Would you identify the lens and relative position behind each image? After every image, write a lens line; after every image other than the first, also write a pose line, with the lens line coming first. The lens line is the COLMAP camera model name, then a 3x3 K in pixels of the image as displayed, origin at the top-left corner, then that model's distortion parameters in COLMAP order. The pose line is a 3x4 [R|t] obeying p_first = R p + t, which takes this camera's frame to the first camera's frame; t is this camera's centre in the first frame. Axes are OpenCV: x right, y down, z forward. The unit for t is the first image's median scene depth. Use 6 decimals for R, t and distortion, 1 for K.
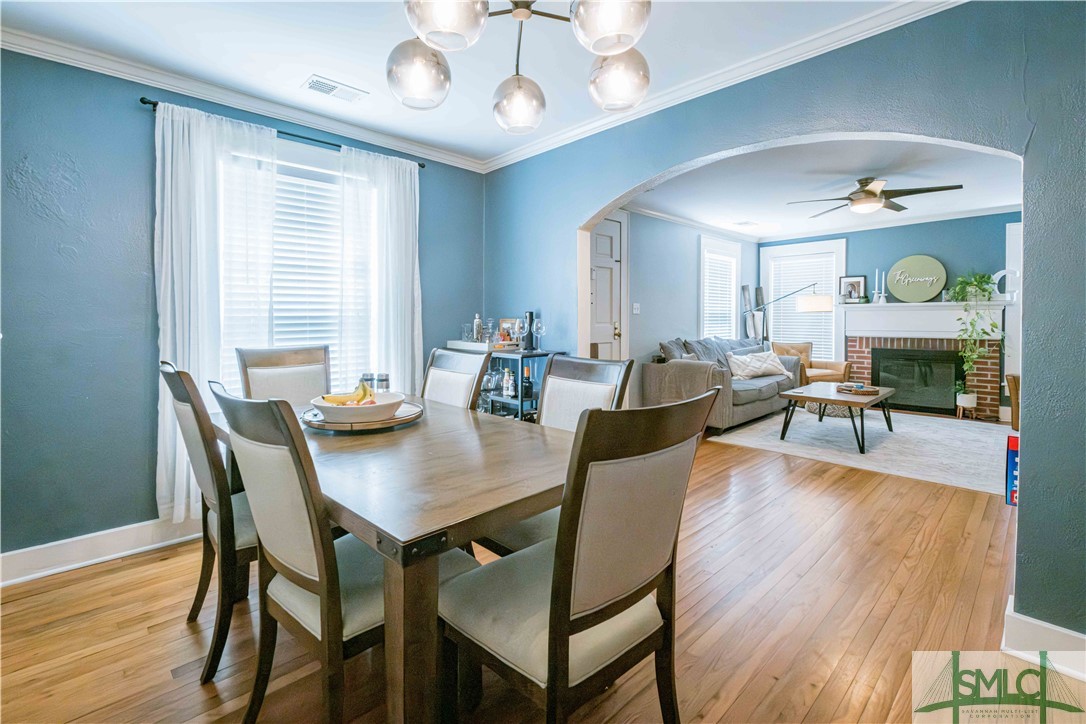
lens RADIAL K [[493.2, 0, 546.1], [0, 493.2, 323.4], [0, 0, 1]] dist [0.011770, -0.004949]
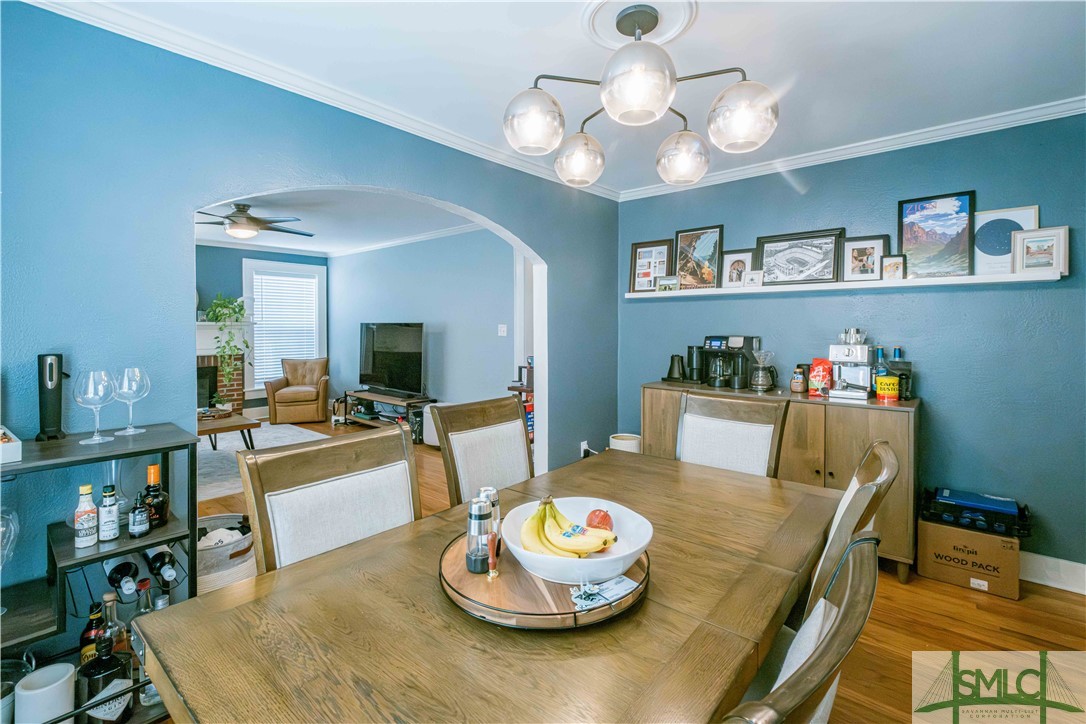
lens RADIAL K [[493.2, 0, 533.8], [0, 493.2, 326.4], [0, 0, 1]] dist [0.011770, -0.004949]
pose [[-0.095421, -0.004199, 0.995428, -0.318285], [0.013997, 0.999887, 0.005559, -0.028128], [-0.995339, 0.014463, -0.095351, 0.357501]]
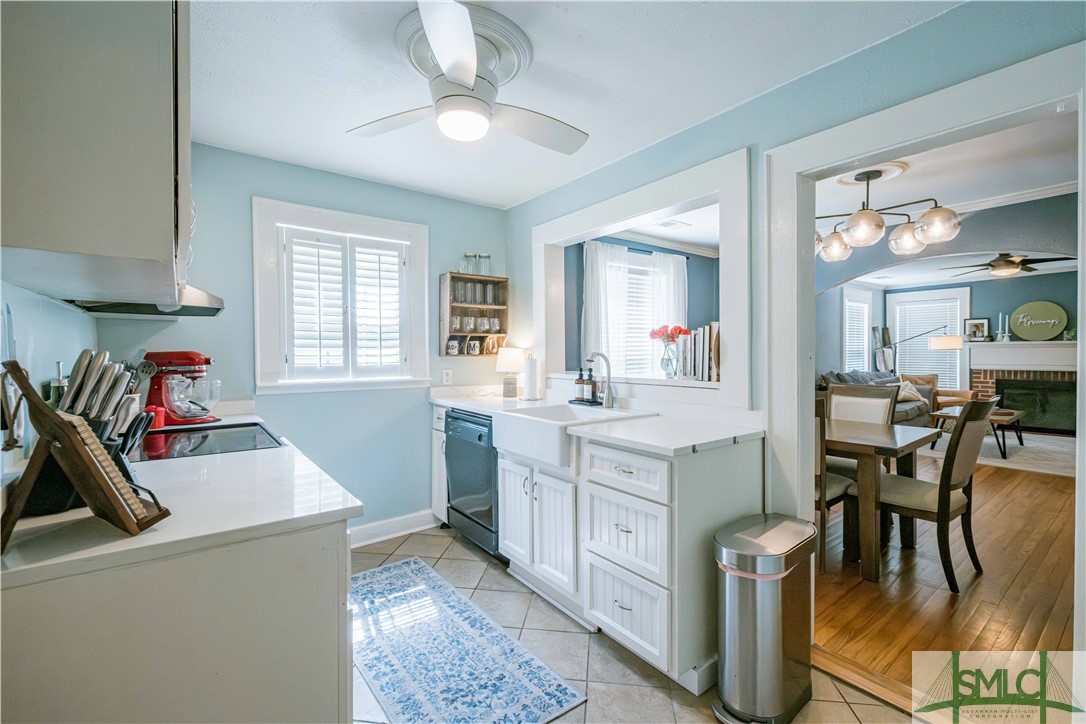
lens RADIAL K [[493.2, 0, 534.1], [0, 493.2, 356.1], [0, 0, 1]] dist [0.011770, -0.004949]
pose [[0.993300, -0.005583, -0.115430, -0.314824], [0.005764, 0.999983, 0.001235, -0.013854], [0.115421, -0.001892, 0.993315, -0.320396]]
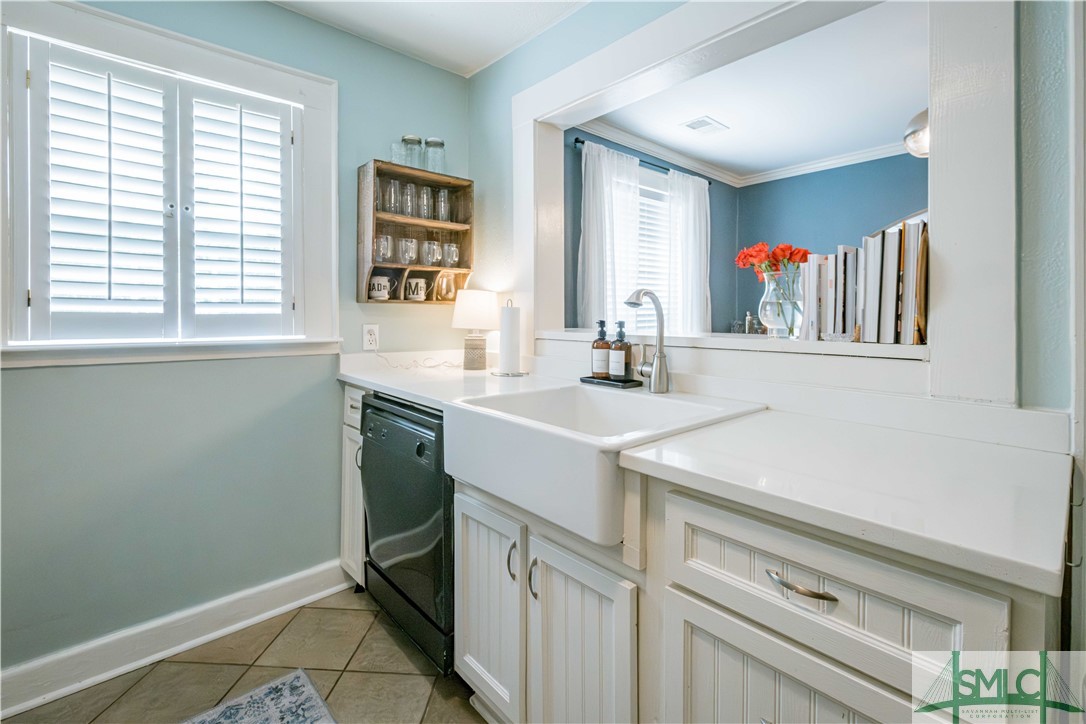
lens RADIAL K [[493.2, 0, 545.2], [0, 493.2, 320.1], [0, 0, 1]] dist [0.011770, -0.004949]
pose [[0.999940, 0.000913, -0.010917, -0.357875], [-0.000896, 0.999998, 0.001586, -0.001097], [0.010918, -0.001576, 0.999939, -0.092211]]
